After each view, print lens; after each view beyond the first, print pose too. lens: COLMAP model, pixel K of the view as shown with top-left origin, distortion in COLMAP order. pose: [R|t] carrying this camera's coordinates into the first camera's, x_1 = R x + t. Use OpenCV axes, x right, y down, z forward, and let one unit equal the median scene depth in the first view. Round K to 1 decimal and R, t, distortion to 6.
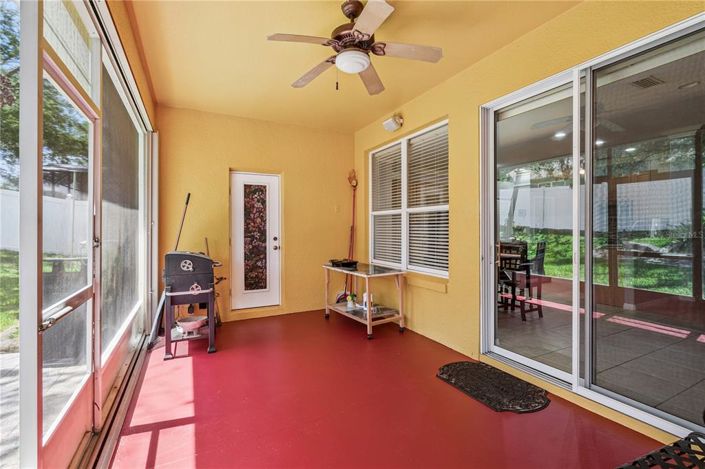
lens RADIAL K [[323.1, 0, 350.9], [0, 323.1, 231.1], [0, 0, 1]] dist [-0.001828, -0.000291]
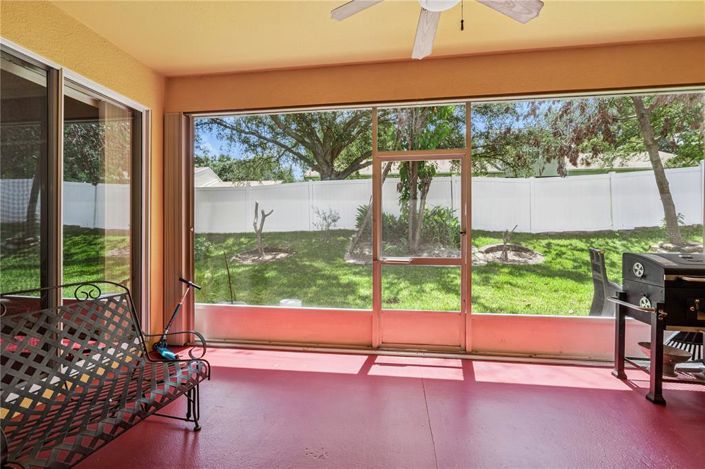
lens RADIAL K [[323.1, 0, 351.2], [0, 323.1, 233.2], [0, 0, 1]] dist [-0.001828, -0.000291]
pose [[-0.577682, 0.000394, -0.816262, 0.626230], [-0.002236, 0.999995, 0.002065, 0.022891], [0.816259, 0.003018, -0.577678, 1.084148]]
